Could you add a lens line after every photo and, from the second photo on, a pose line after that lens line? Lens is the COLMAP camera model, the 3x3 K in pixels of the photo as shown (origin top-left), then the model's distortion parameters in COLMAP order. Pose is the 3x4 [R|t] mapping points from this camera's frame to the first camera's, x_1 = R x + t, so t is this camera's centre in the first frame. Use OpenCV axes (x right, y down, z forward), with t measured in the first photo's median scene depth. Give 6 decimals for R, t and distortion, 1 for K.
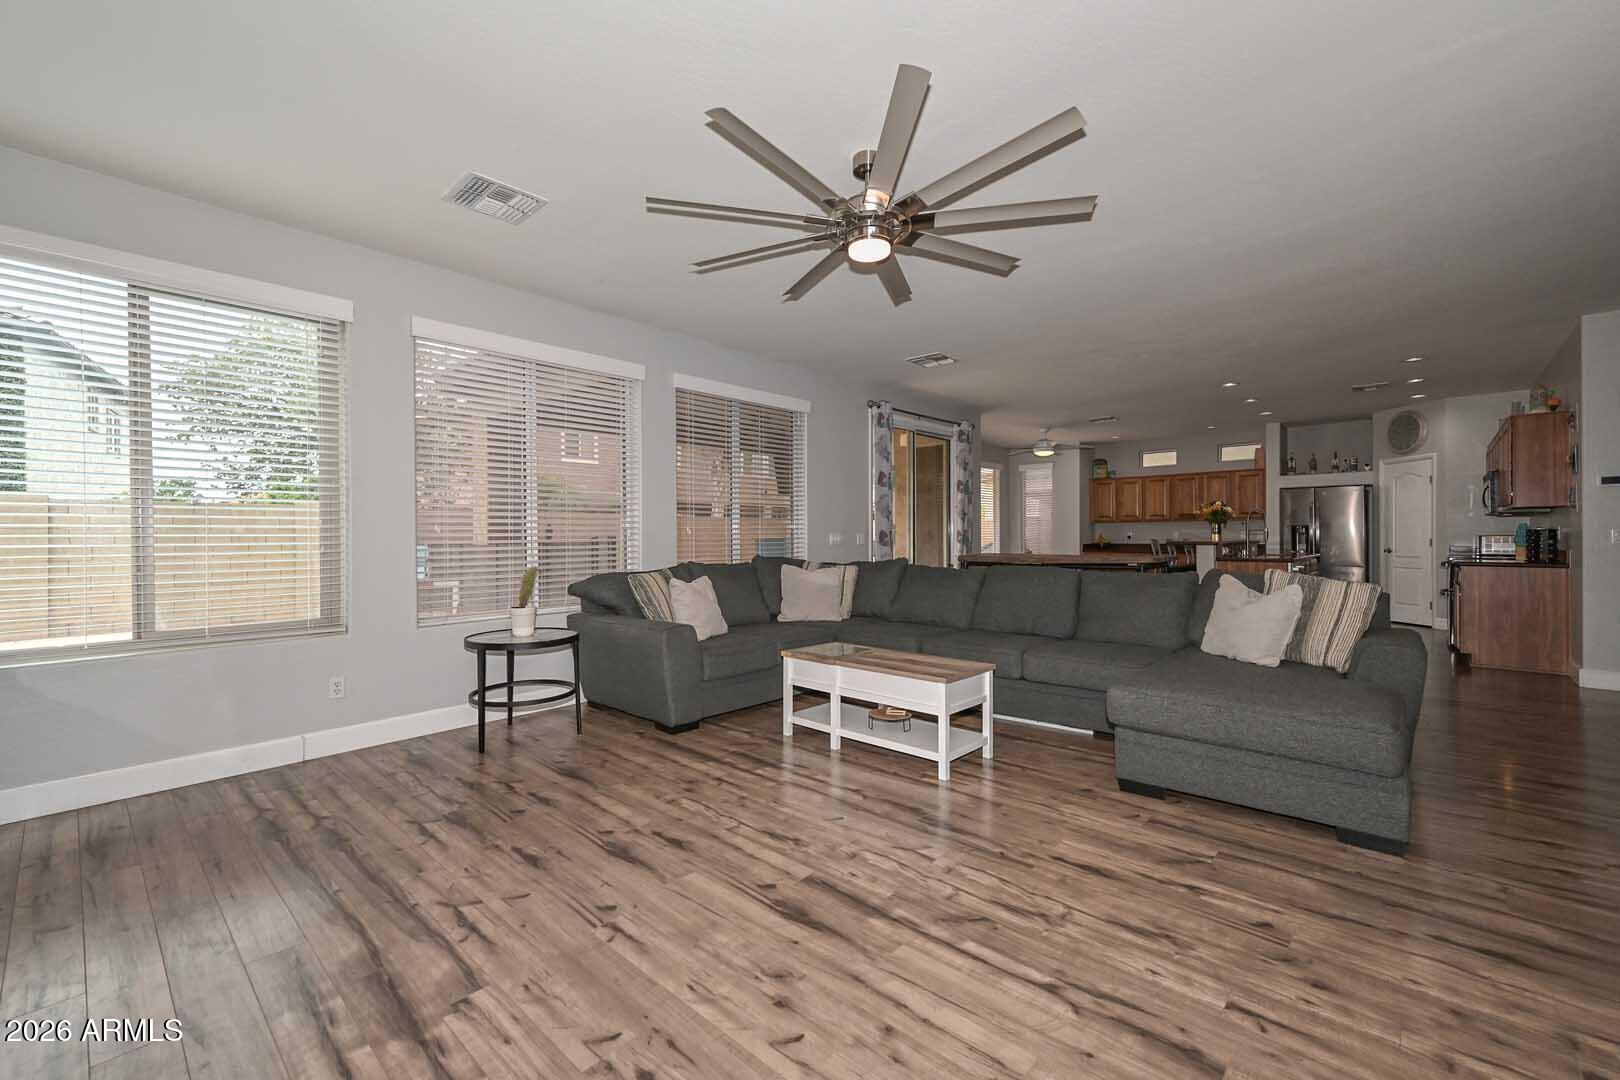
lens RADIAL K [[669.7, 0, 813.3], [0, 669.7, 542.5], [0, 0, 1]] dist [0.017666, 0.000201]
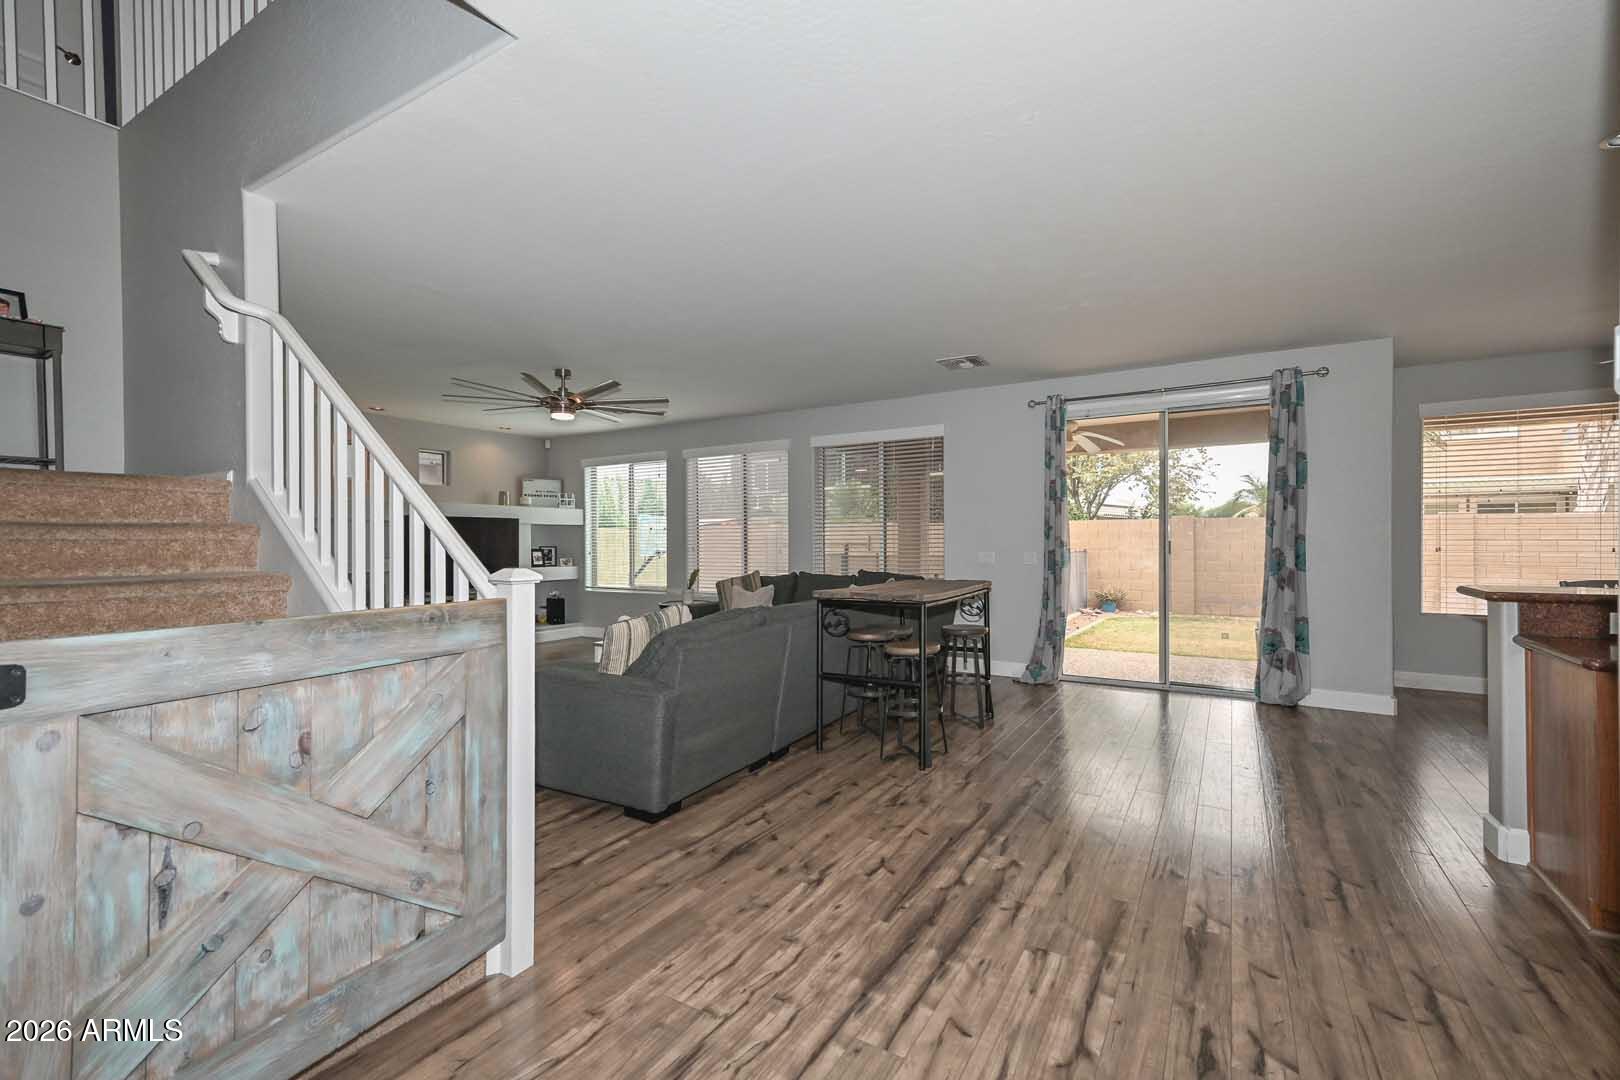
lens RADIAL K [[691.4, 0, 815.6], [0, 691.4, 542.5], [0, 0, 1]] dist [0.013997, 0.000404]
pose [[0.190803, 0.006928, -0.981604, 2.216545], [-0.003811, 0.999973, 0.006317, -0.074867], [0.981621, 0.002535, 0.190824, 1.308963]]
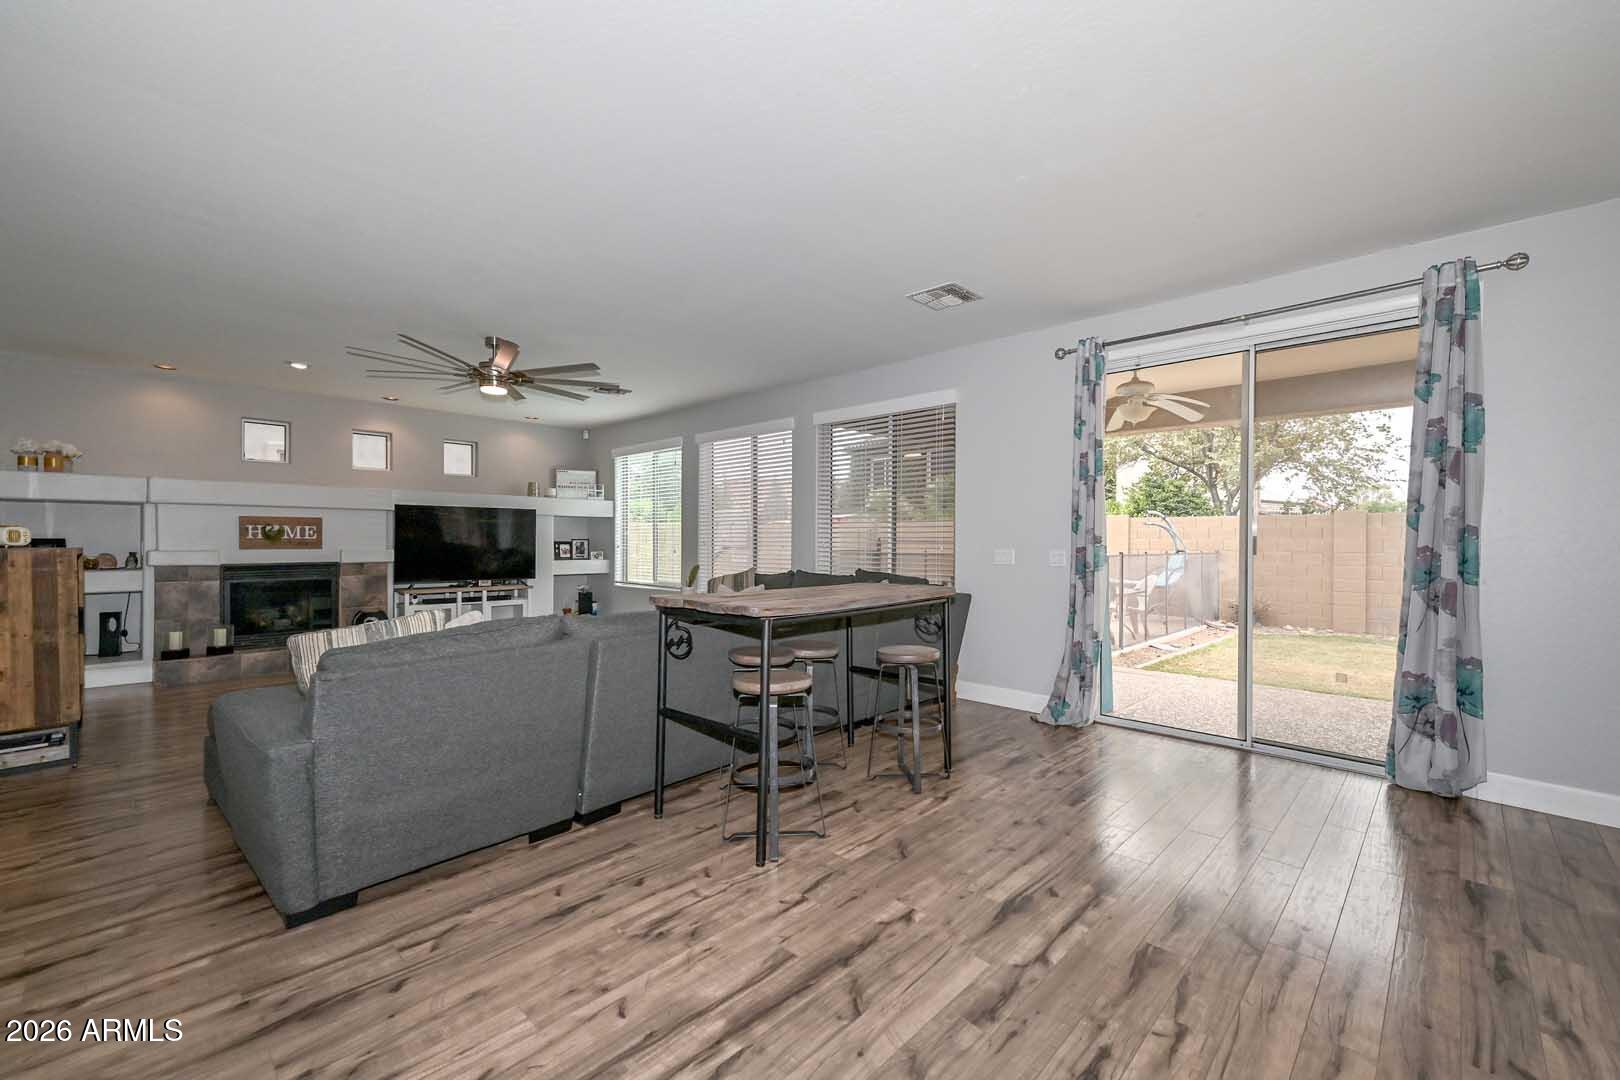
lens RADIAL K [[669.7, 0, 813.3], [0, 669.7, 542.5], [0, 0, 1]] dist [0.017666, 0.000201]
pose [[-0.028505, 0.010103, -0.999543, 1.816380], [-0.012718, 0.999864, 0.010469, -0.059899], [0.999513, 0.013010, -0.028373, 1.859336]]
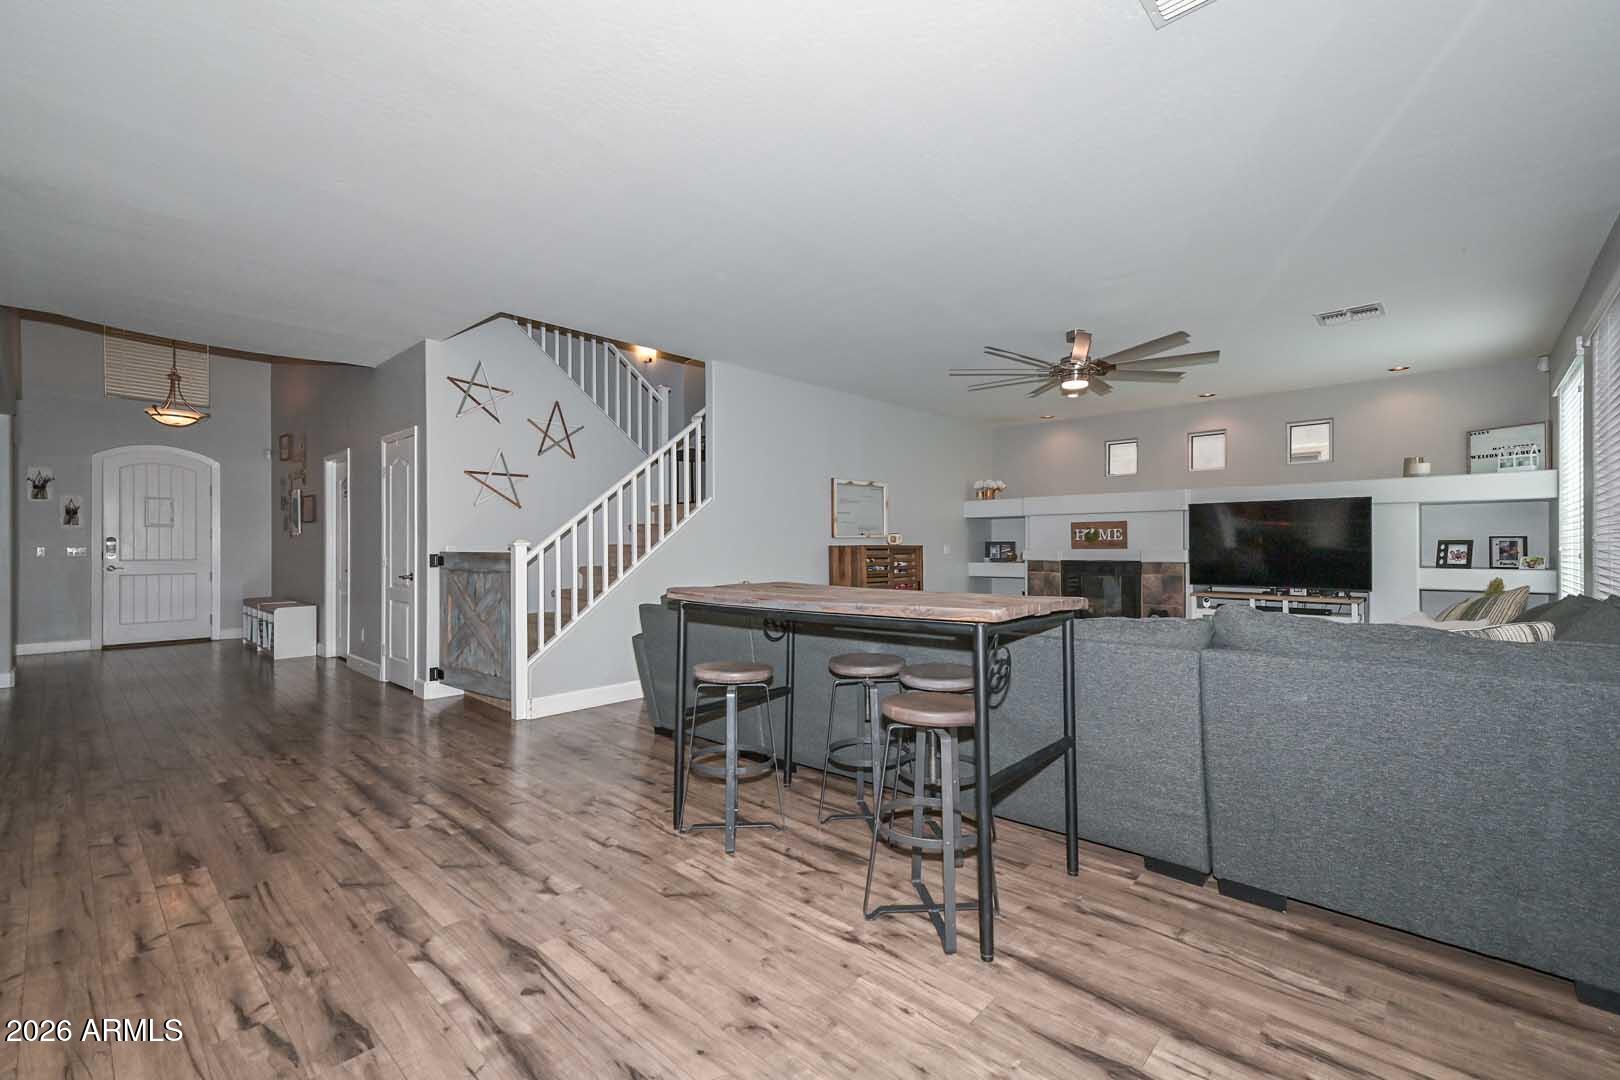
lens RADIAL K [[691.4, 0, 815.6], [0, 691.4, 542.5], [0, 0, 1]] dist [0.013997, 0.000404]
pose [[-0.999930, 0.007592, 0.009077, 0.729507], [0.007620, 0.999966, 0.003118, -0.034382], [-0.009053, 0.003186, -0.999954, 2.756652]]
